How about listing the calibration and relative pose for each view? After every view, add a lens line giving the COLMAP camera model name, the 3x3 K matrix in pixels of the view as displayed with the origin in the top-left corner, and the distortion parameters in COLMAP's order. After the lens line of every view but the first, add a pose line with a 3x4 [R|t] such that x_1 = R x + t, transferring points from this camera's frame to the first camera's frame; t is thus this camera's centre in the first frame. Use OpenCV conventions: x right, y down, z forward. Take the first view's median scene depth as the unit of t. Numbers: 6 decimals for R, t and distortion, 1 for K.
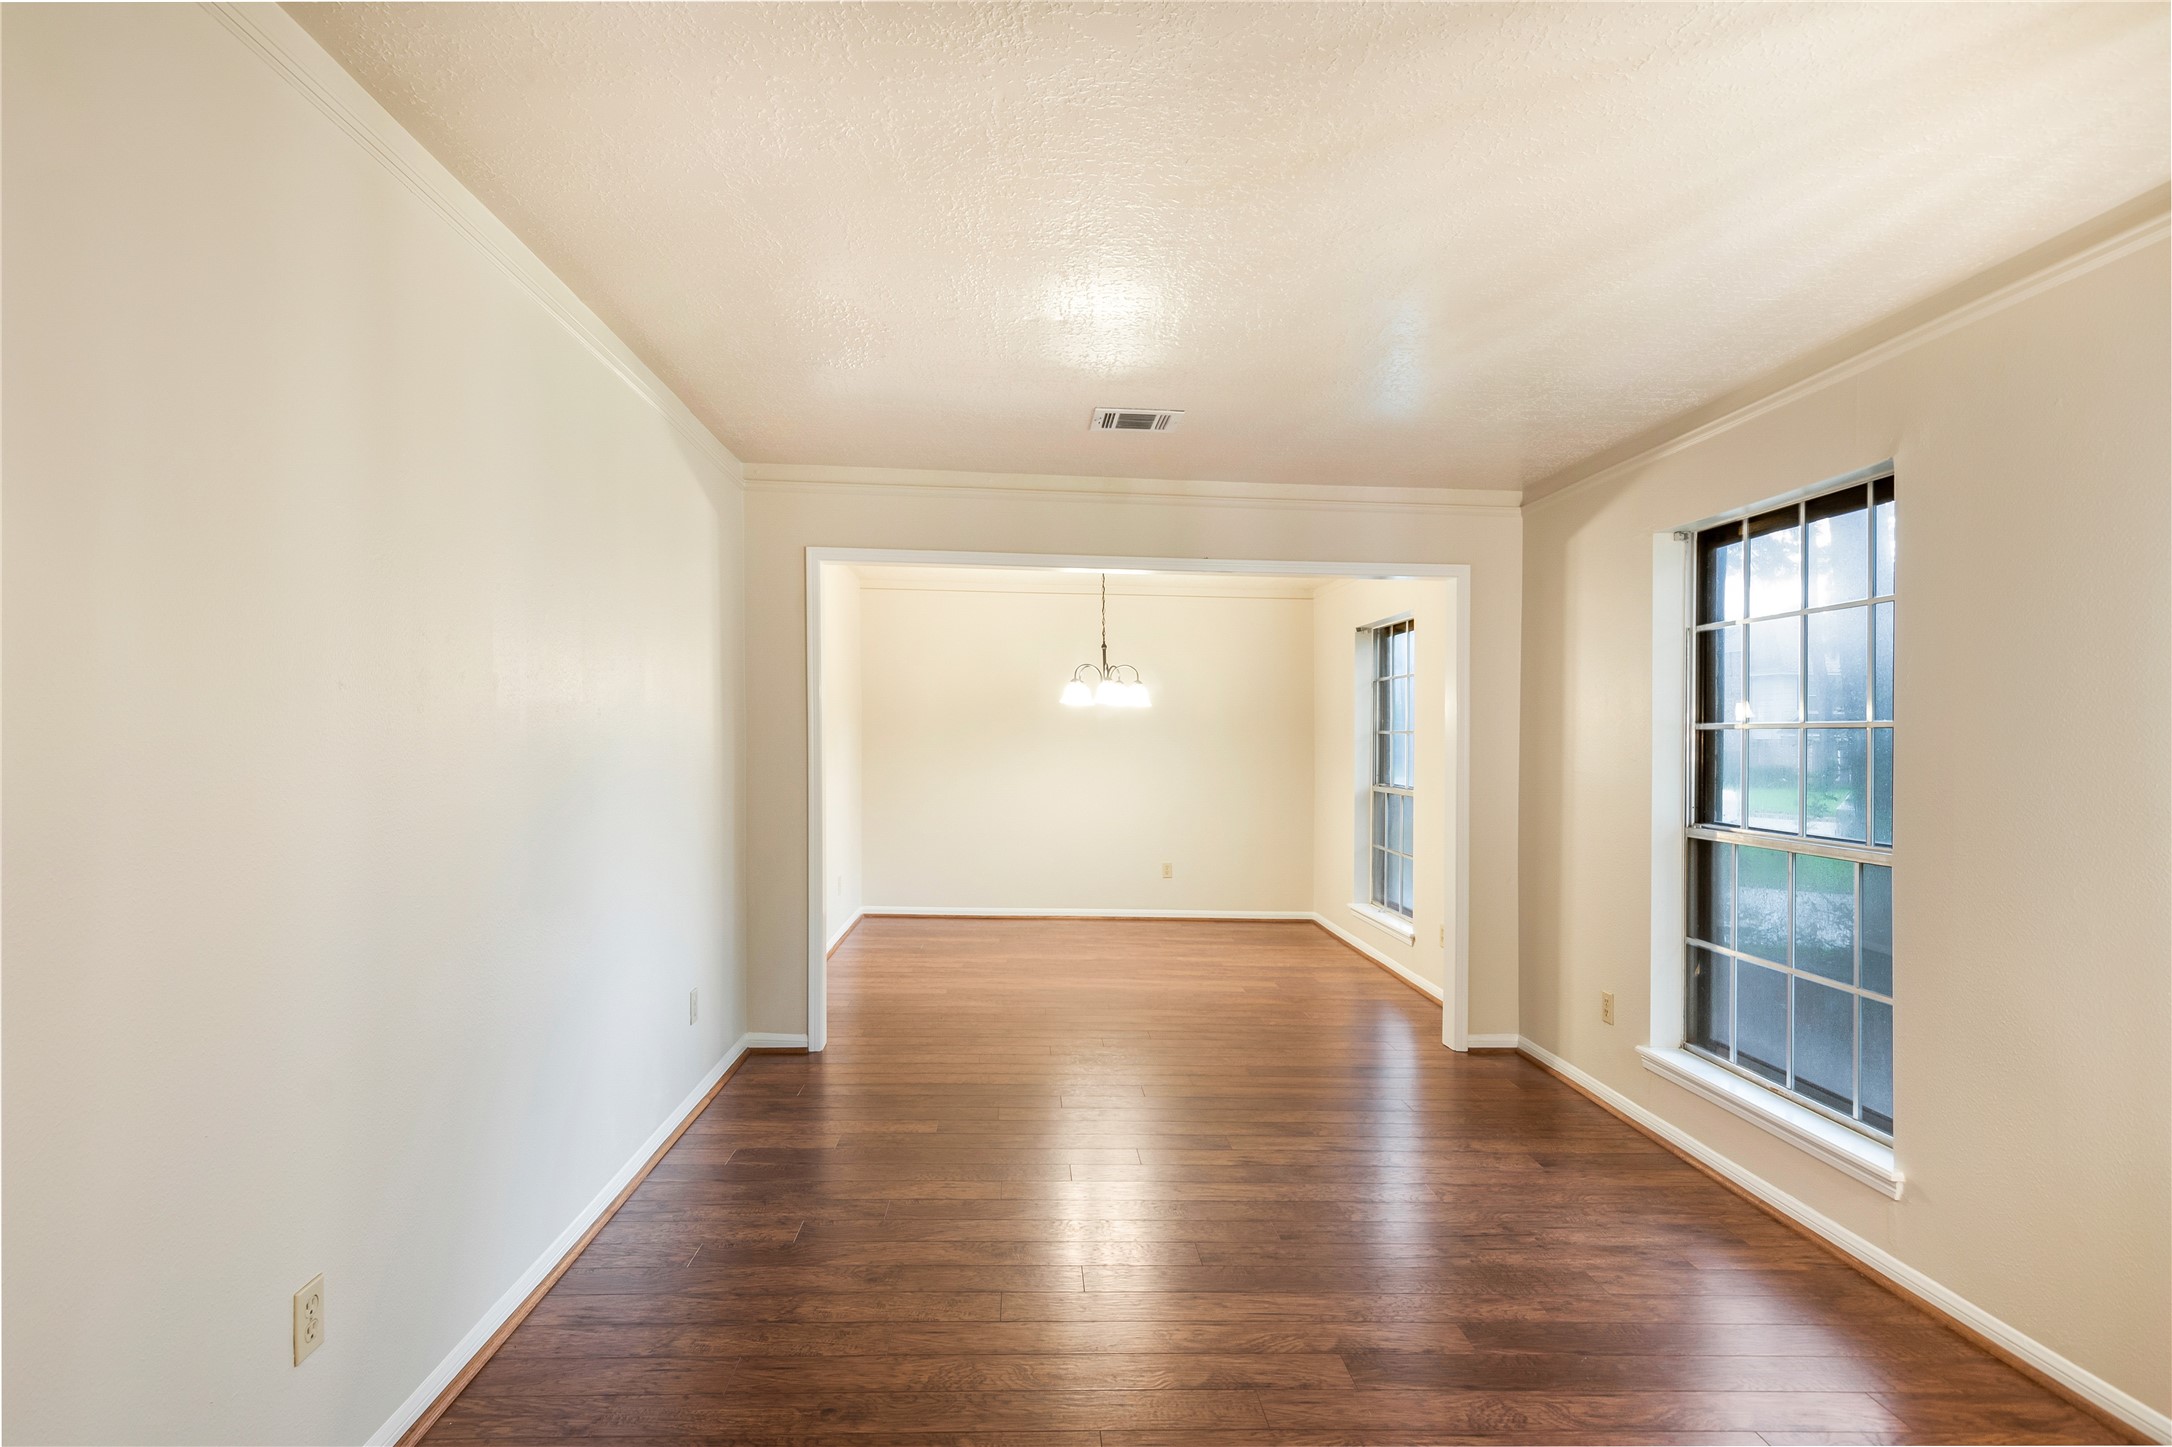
lens RADIAL K [[1058.4, 0, 1086.0], [0, 1058.4, 723.5], [0, 0, 1]] dist [-0.000473, 0.000055]
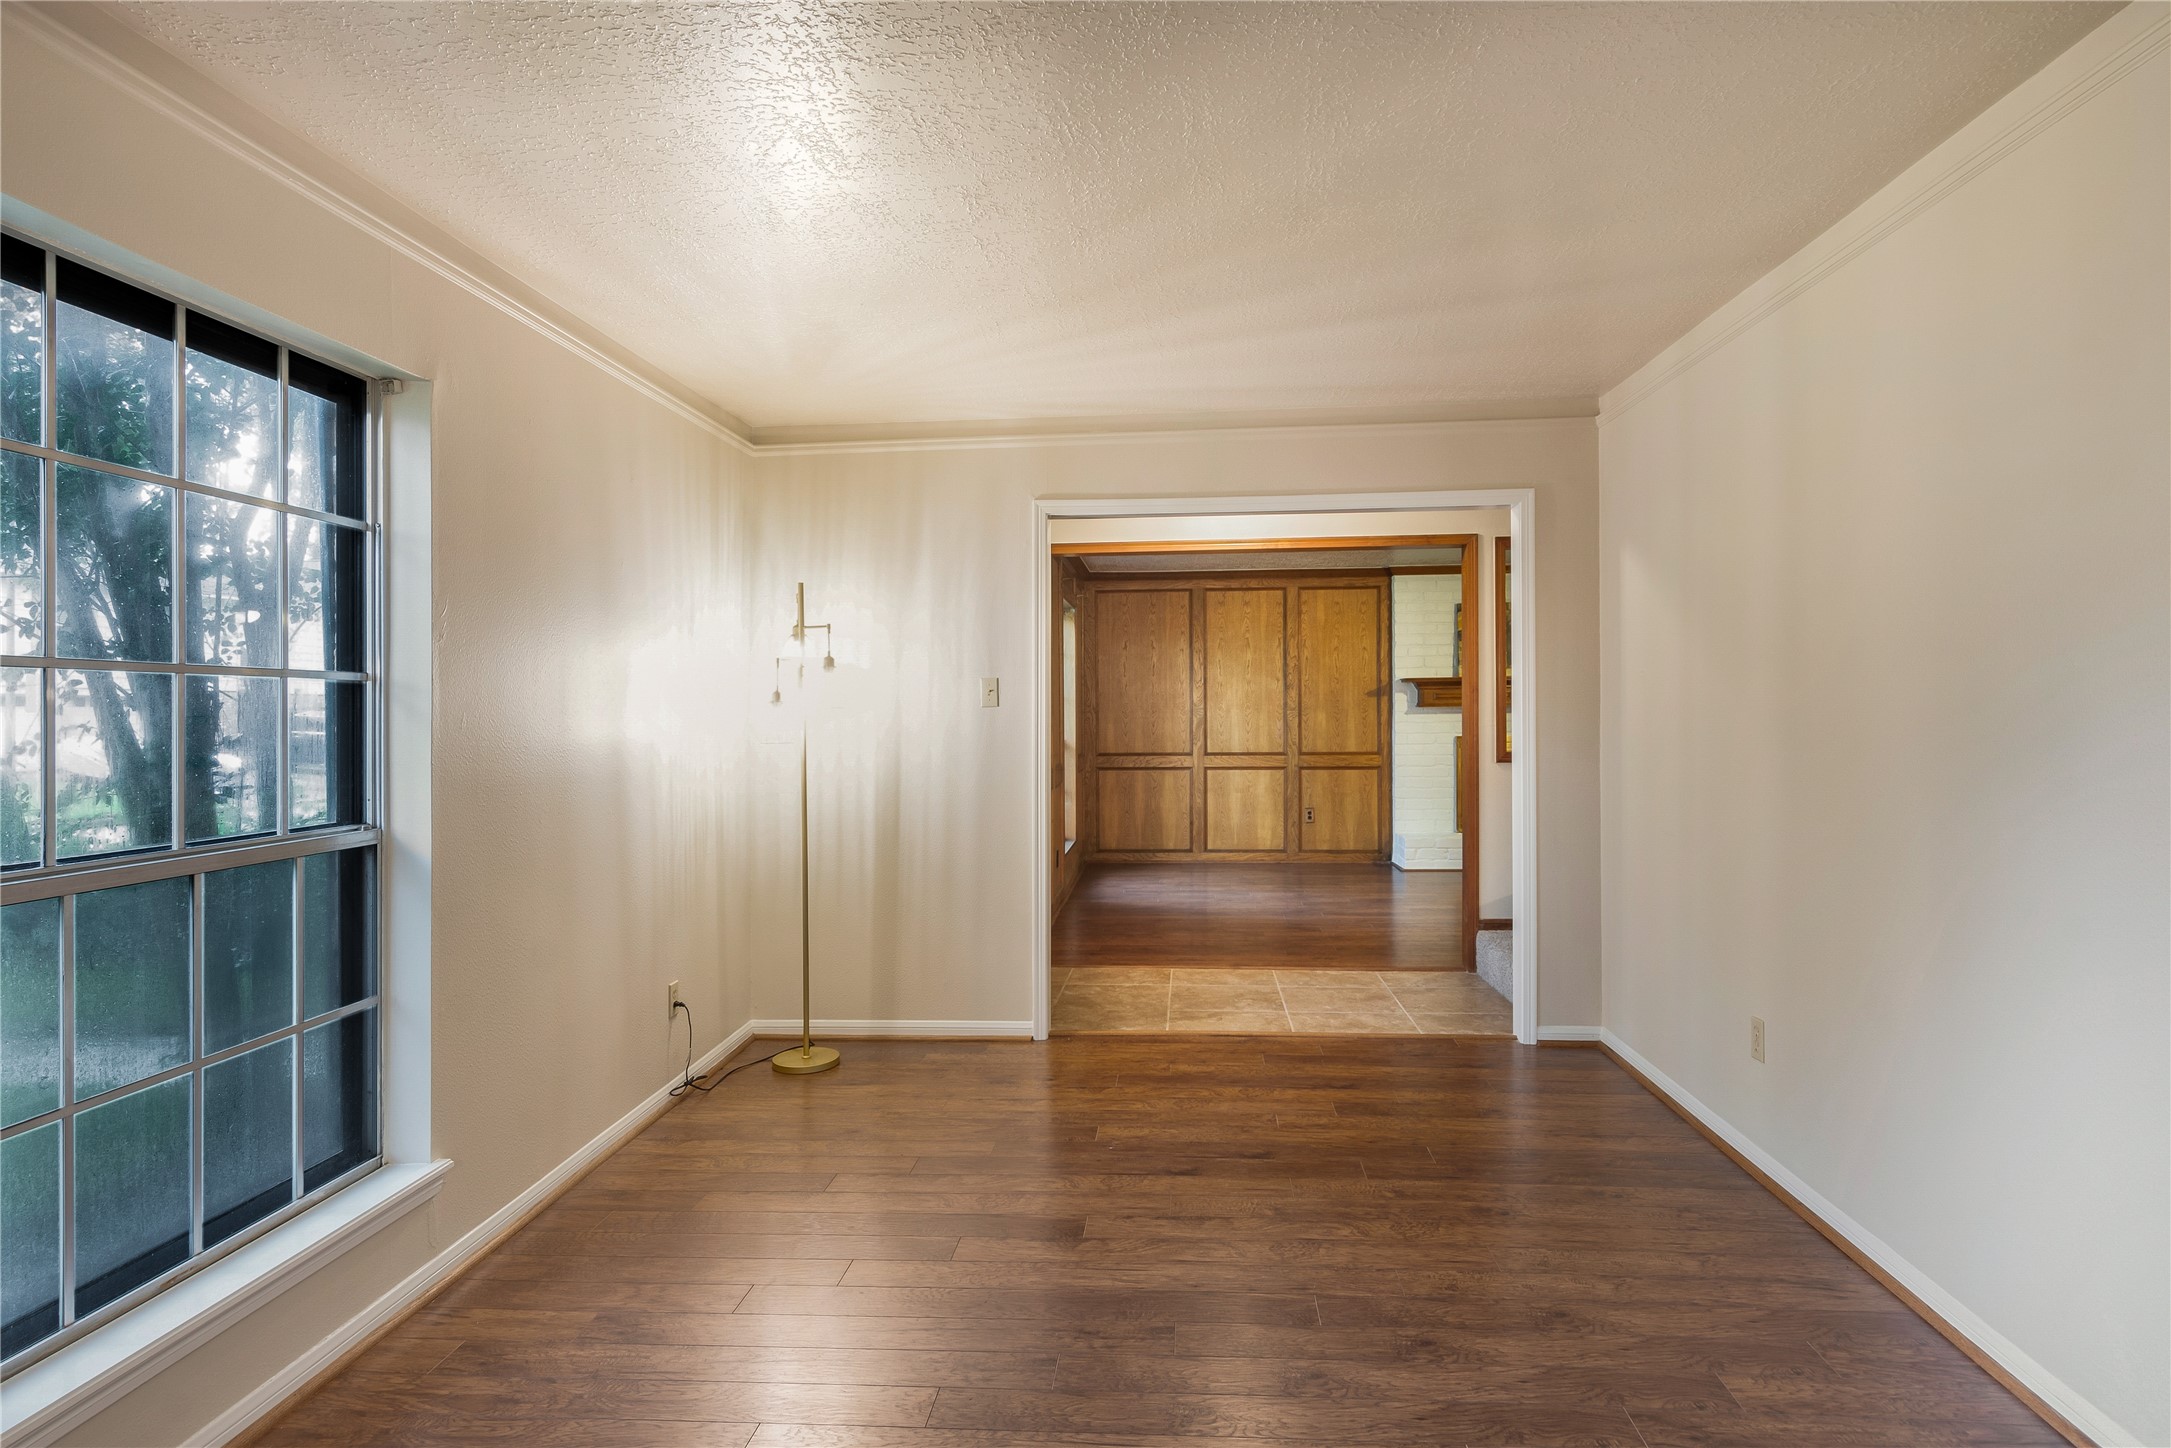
lens RADIAL K [[1230.4, 0, 1085.5], [0, 1230.4, 724.0], [0, 0, 1]] dist [-0.000524, -0.000363]
pose [[-0.990076, -0.003293, 0.140497, 0.047961], [-0.002618, 0.999984, 0.004987, 0.030125], [-0.140511, 0.004570, -0.990069, 2.109485]]
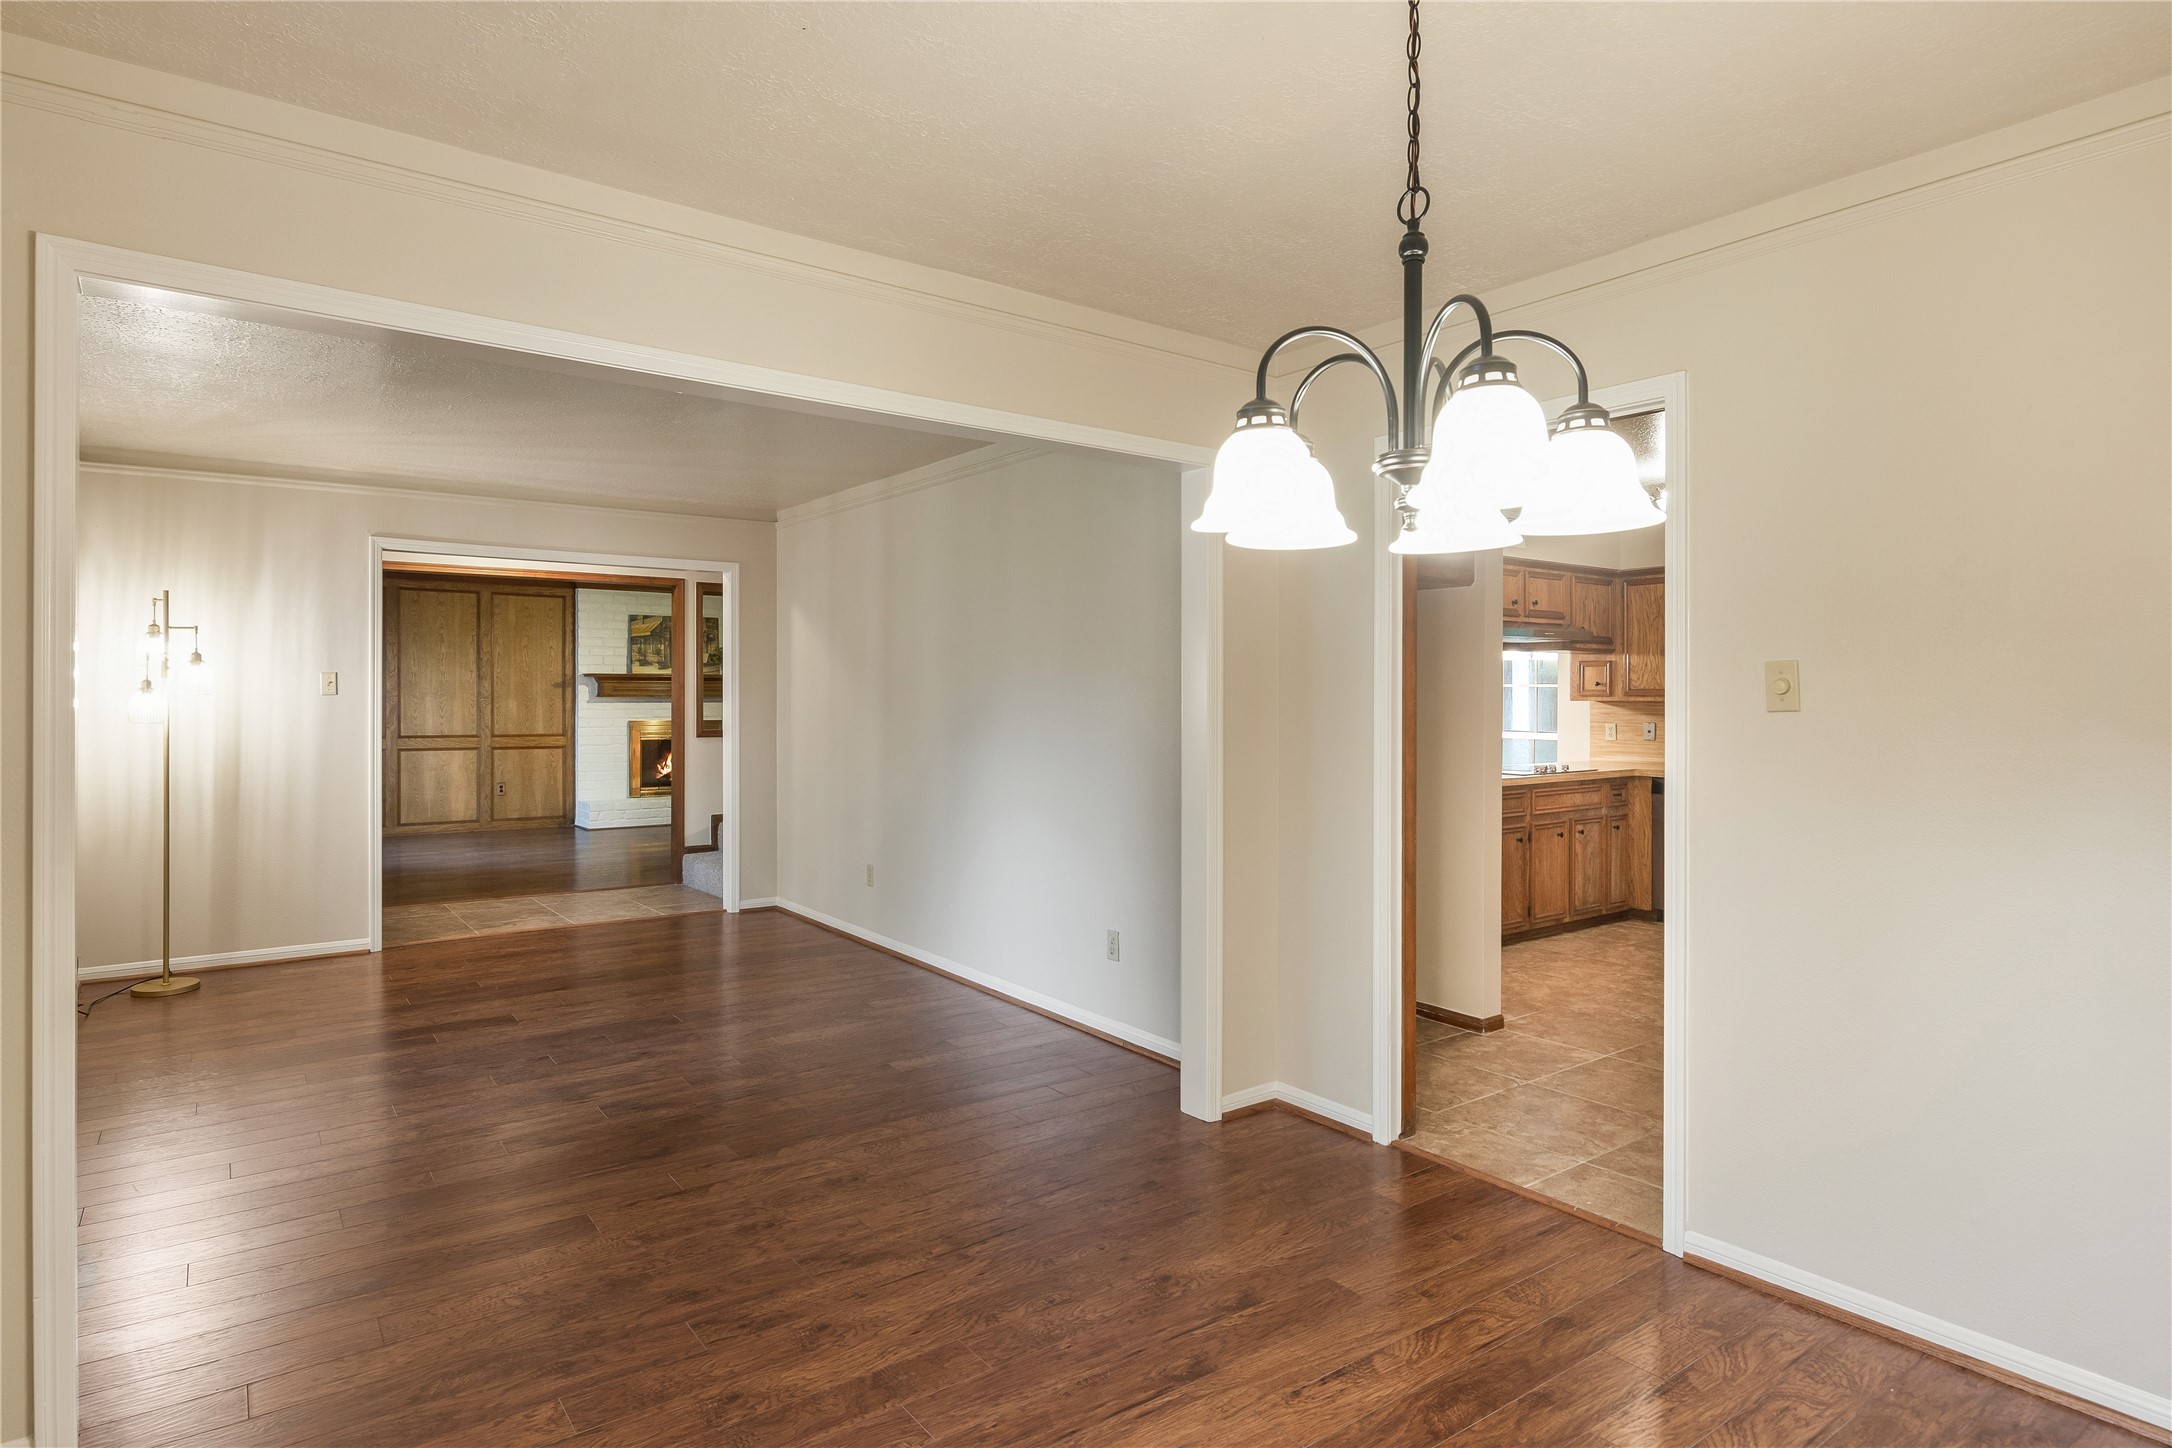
lens RADIAL K [[1179.7, 0, 1086.0], [0, 1179.7, 724.0], [0, 0, 1]] dist [0.002487, 0.000227]
pose [[-0.836302, -0.002393, -0.548264, 0.475781], [-0.009705, 0.999898, 0.010441, 0.031566], [0.548183, 0.014053, -0.836240, 2.967591]]
